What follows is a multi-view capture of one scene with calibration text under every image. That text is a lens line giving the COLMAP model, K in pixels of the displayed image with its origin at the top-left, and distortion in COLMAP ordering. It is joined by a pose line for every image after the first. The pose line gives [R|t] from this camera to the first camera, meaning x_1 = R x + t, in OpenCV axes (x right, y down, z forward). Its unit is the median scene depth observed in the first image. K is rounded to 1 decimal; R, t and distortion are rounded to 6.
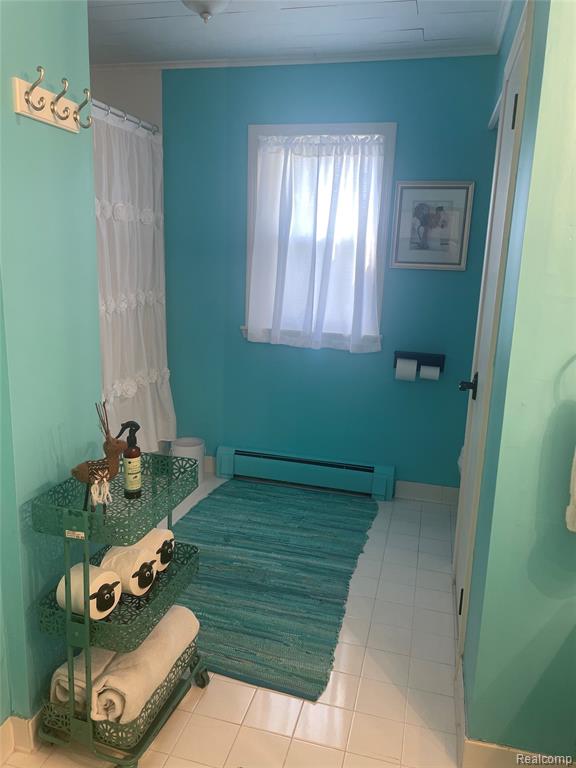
lens RADIAL K [[582.1, 0, 287.3], [0, 582.1, 383.6], [0, 0, 1]] dist [0.077061, -0.091699]
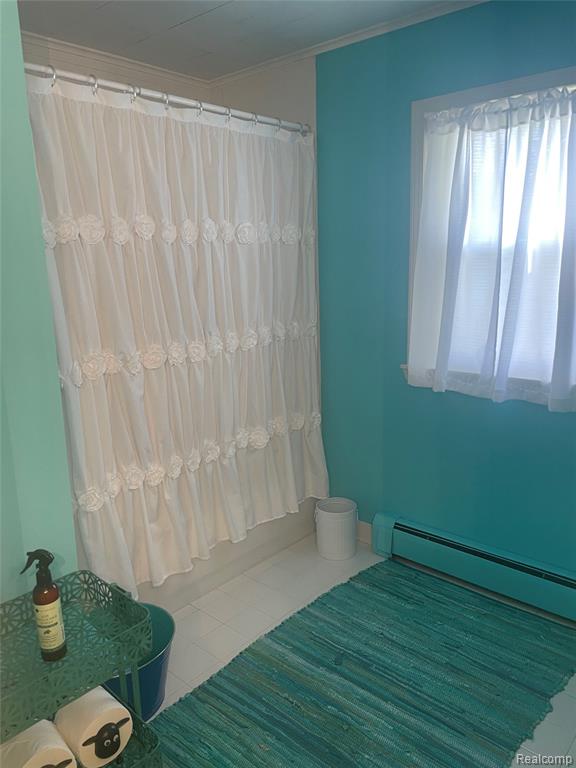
lens RADIAL K [[582.1, 0, 288.6], [0, 582.1, 378.9], [0, 0, 1]] dist [0.077061, -0.091699]
pose [[0.888898, 0.032611, -0.456942, 0.153386], [-0.041191, 0.999112, -0.008825, -0.072666], [0.456249, 0.026666, 0.889453, 0.268270]]
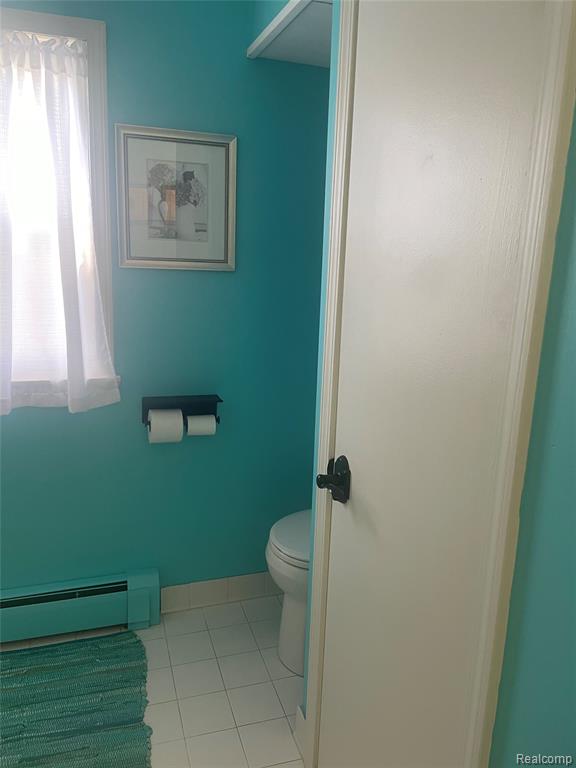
lens RADIAL K [[582.1, 0, 287.0], [0, 582.1, 380.9], [0, 0, 1]] dist [0.077061, -0.091699]
pose [[0.844019, -0.122664, 0.522098, -0.012997], [0.112792, 0.992319, 0.050800, -0.091851], [-0.524319, 0.016012, 0.851371, 0.388397]]
